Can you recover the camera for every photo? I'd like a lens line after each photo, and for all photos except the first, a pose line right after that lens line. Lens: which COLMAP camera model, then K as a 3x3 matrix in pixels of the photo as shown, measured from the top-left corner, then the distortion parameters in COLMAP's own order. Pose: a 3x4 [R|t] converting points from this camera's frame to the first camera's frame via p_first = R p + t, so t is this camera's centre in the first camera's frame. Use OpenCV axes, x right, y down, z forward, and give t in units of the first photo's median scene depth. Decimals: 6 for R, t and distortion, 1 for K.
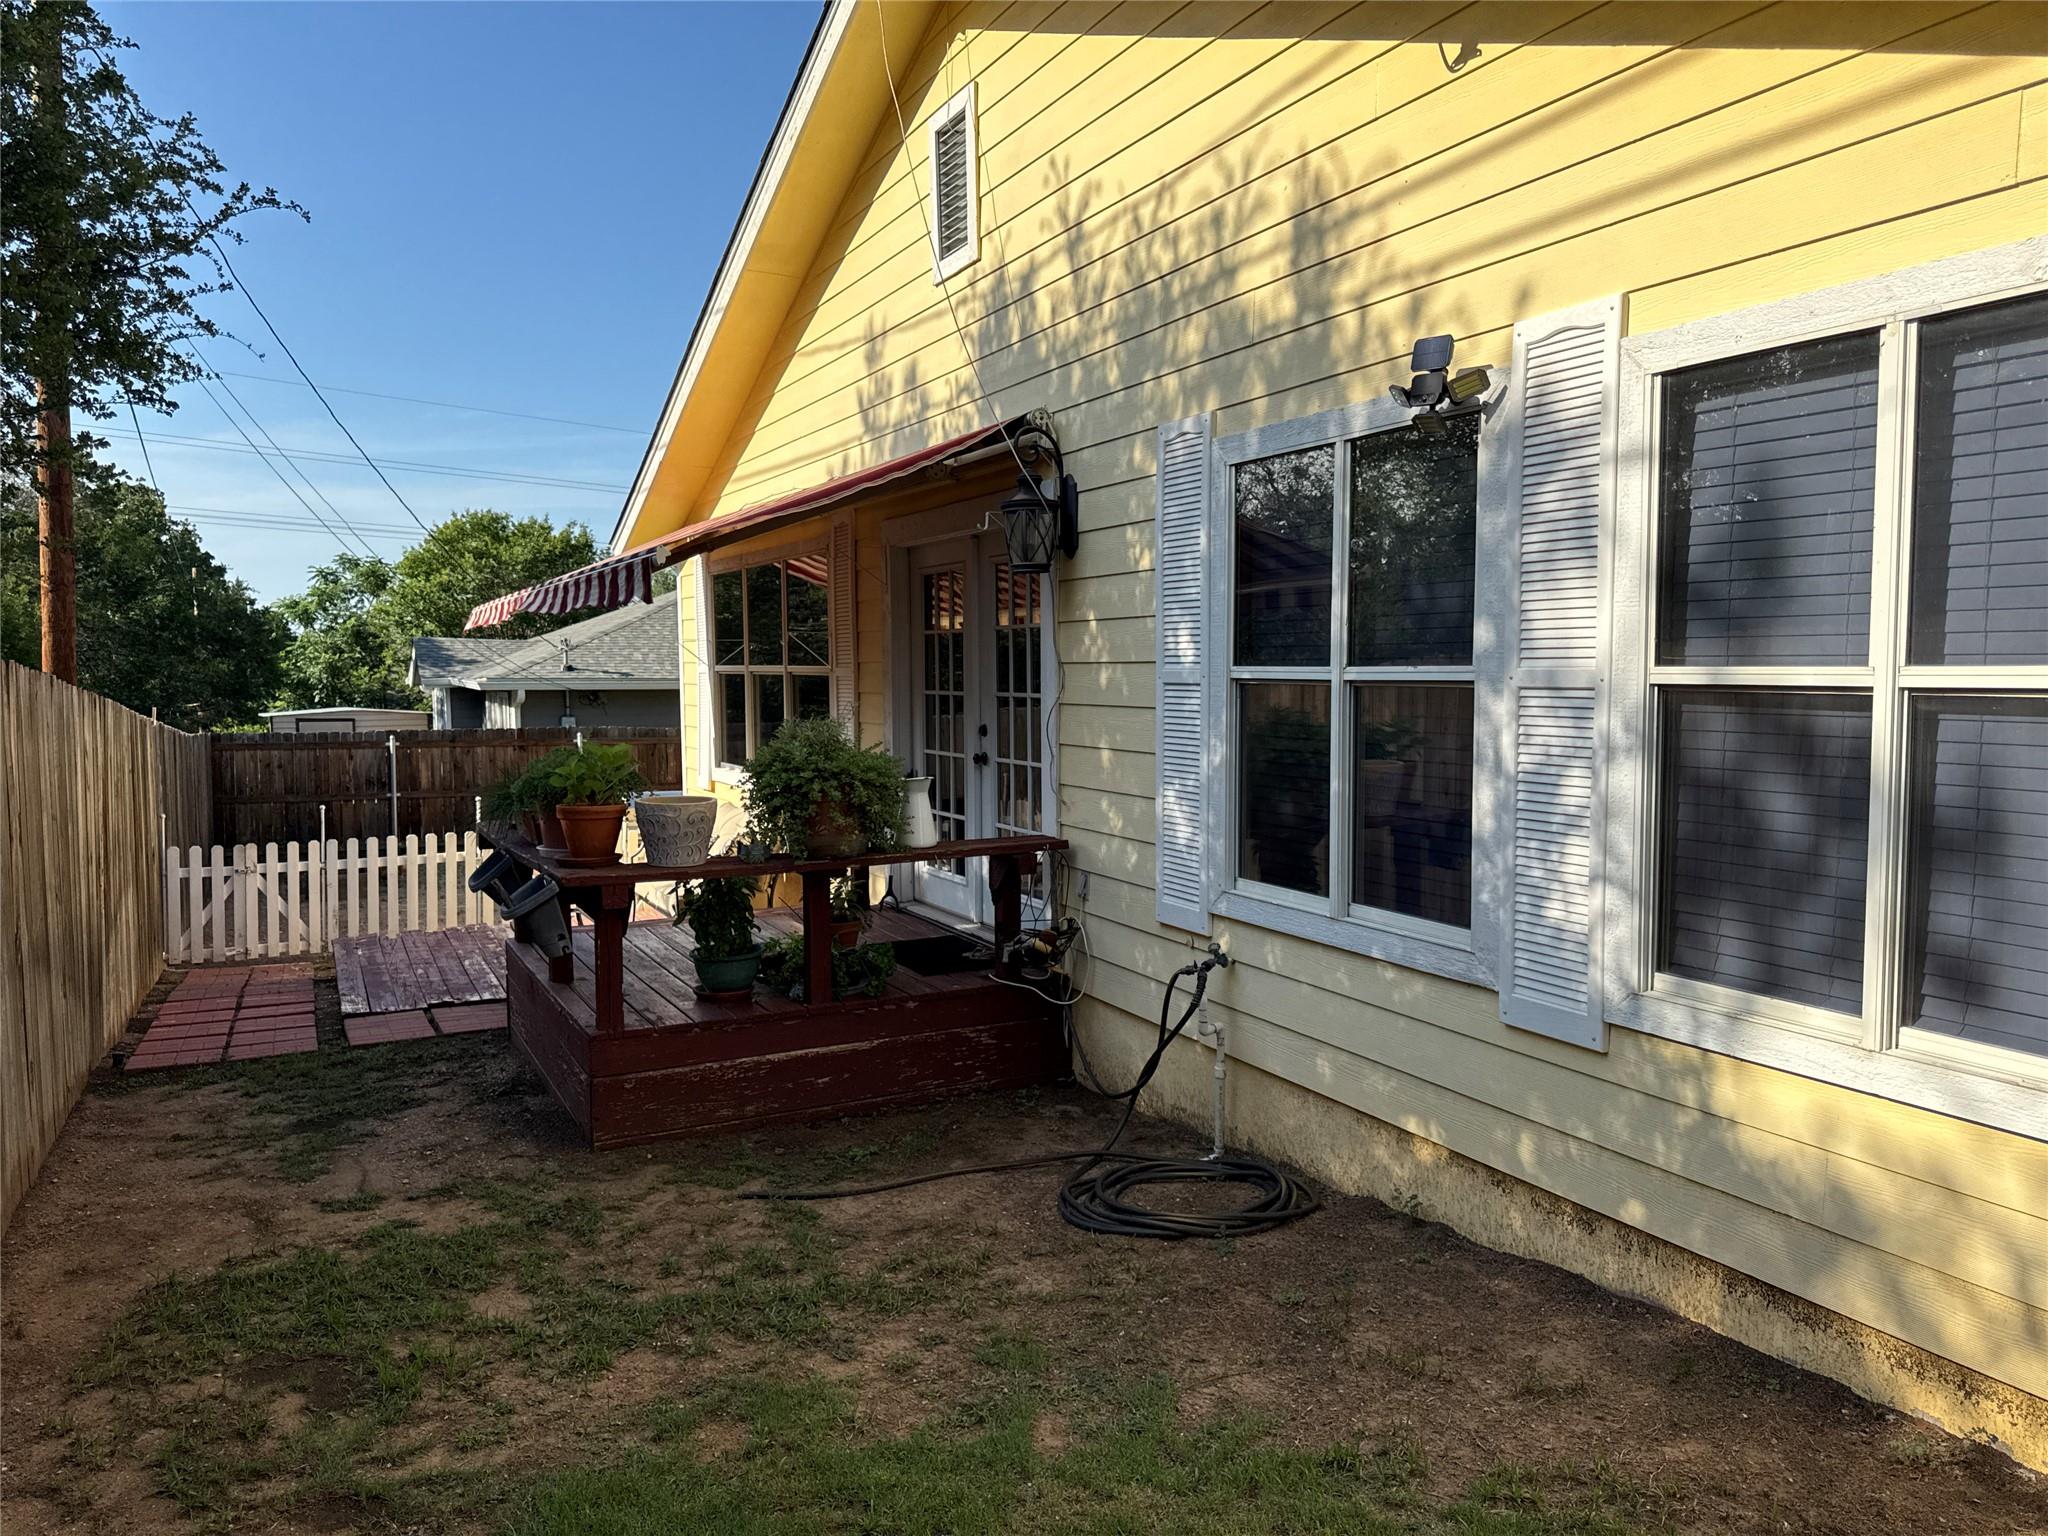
lens RADIAL K [[1452.7, 0, 1026.9], [0, 1452.7, 761.8], [0, 0, 1]] dist [0.008712, -0.005044]
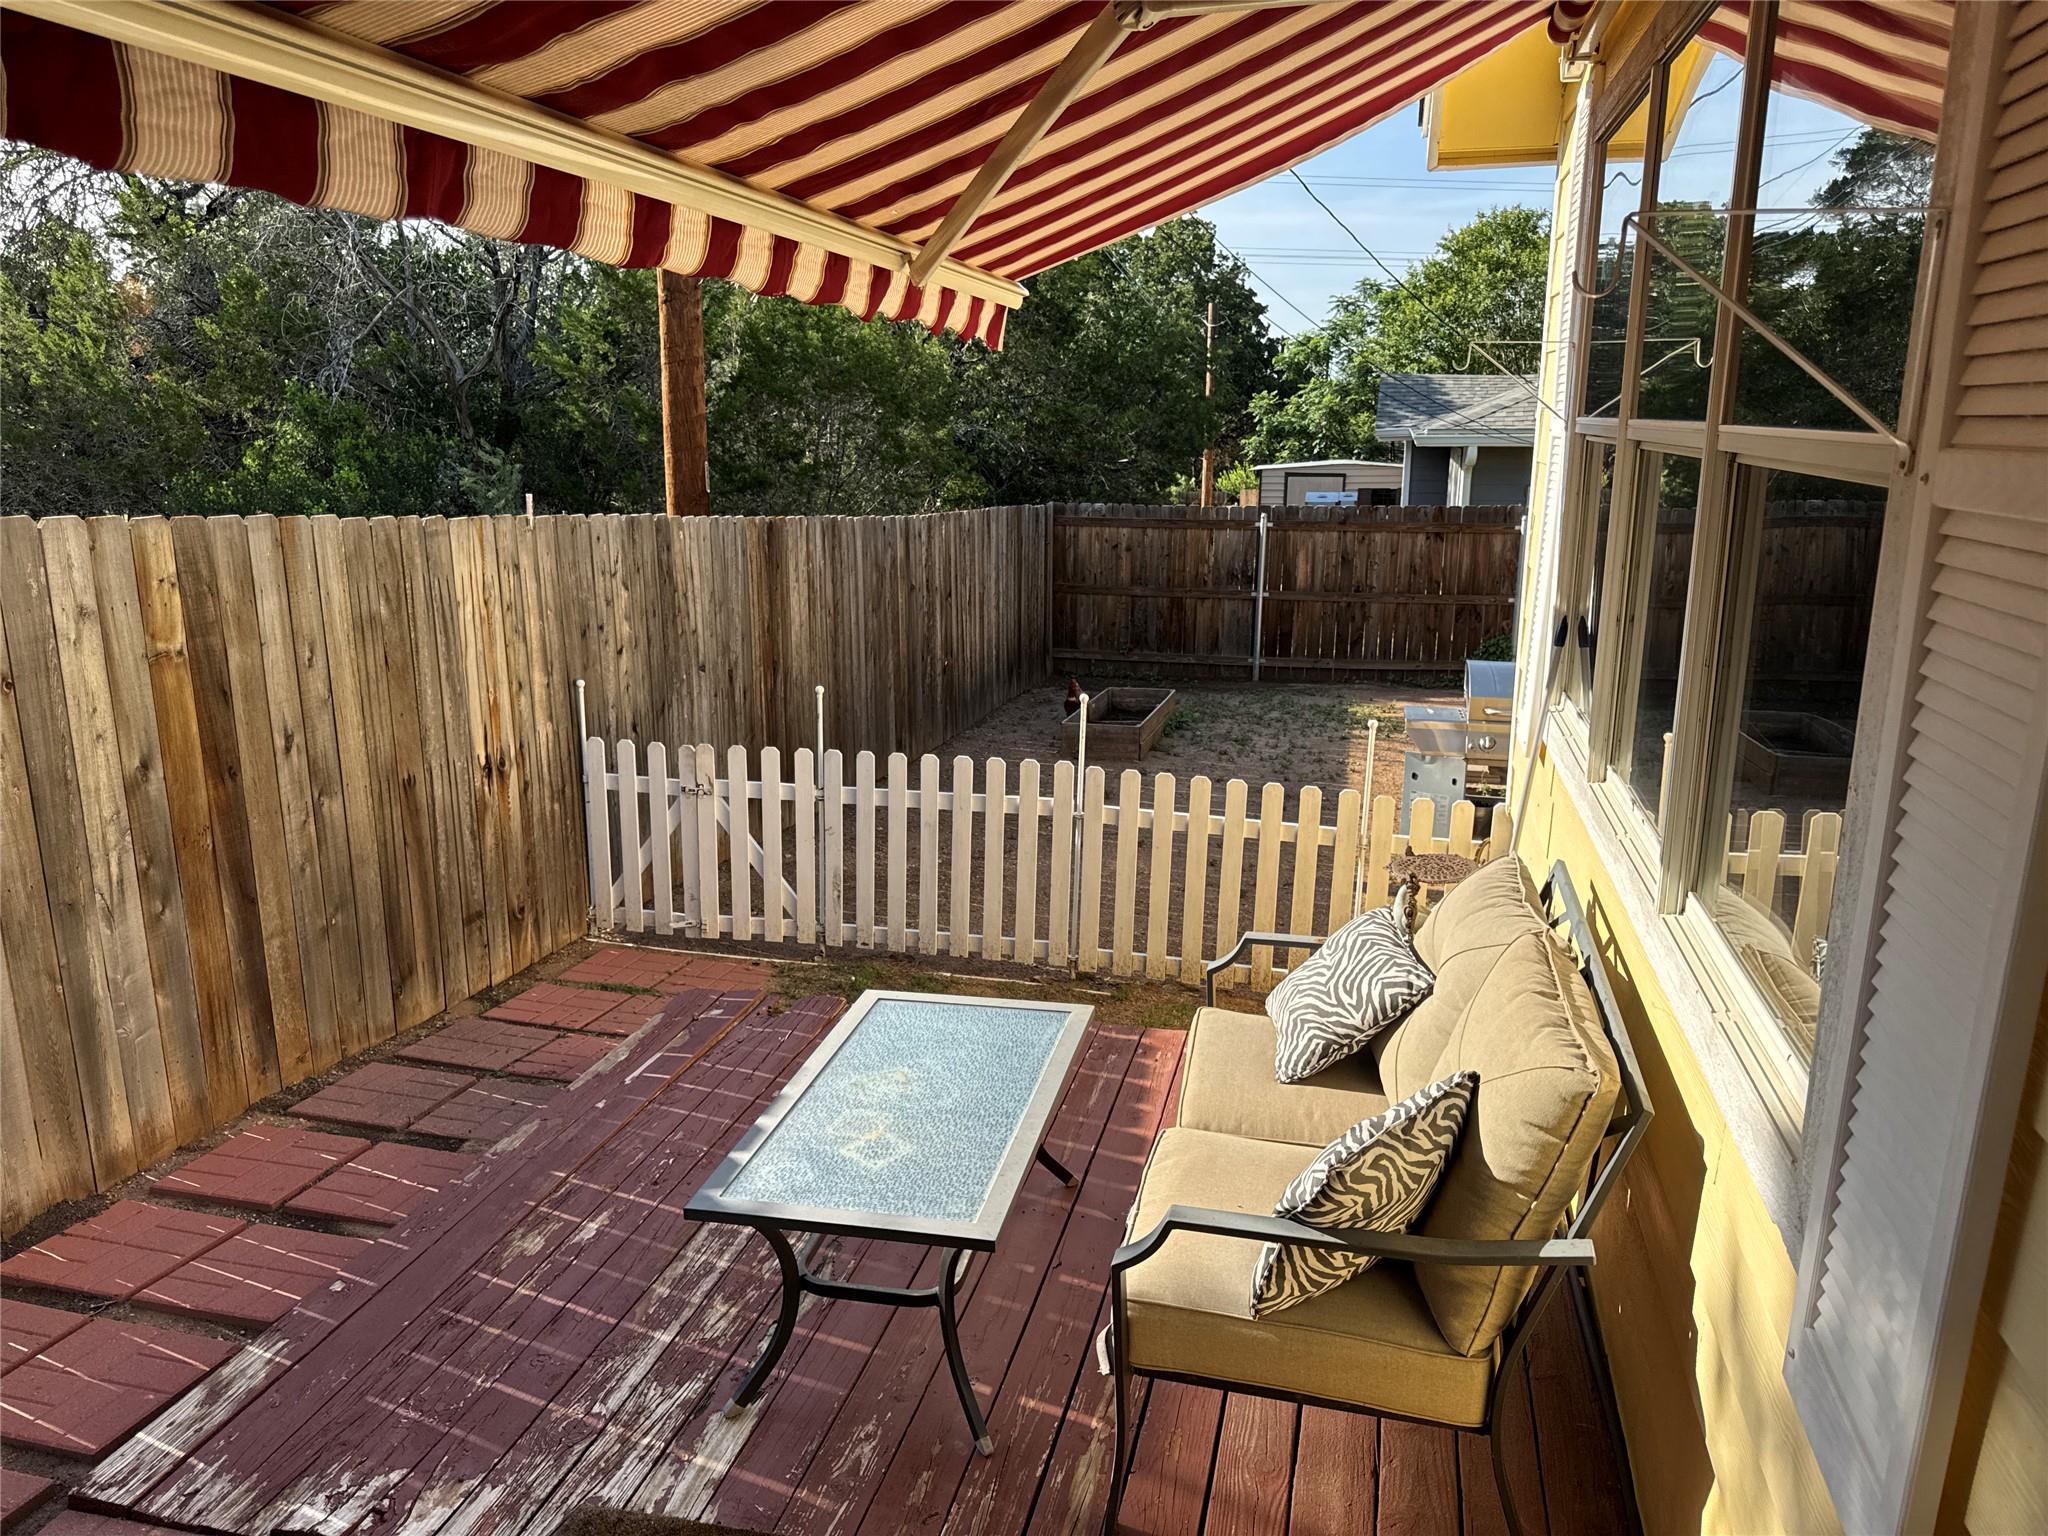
lens RADIAL K [[1452.7, 0, 1027.4], [0, 1452.7, 770.6], [0, 0, 1]] dist [0.008712, -0.005044]
pose [[0.754581, 0.155426, -0.637535, -0.073314], [-0.039936, 0.980621, 0.191799, -0.045298], [0.654991, -0.119267, 0.746165, 0.633694]]
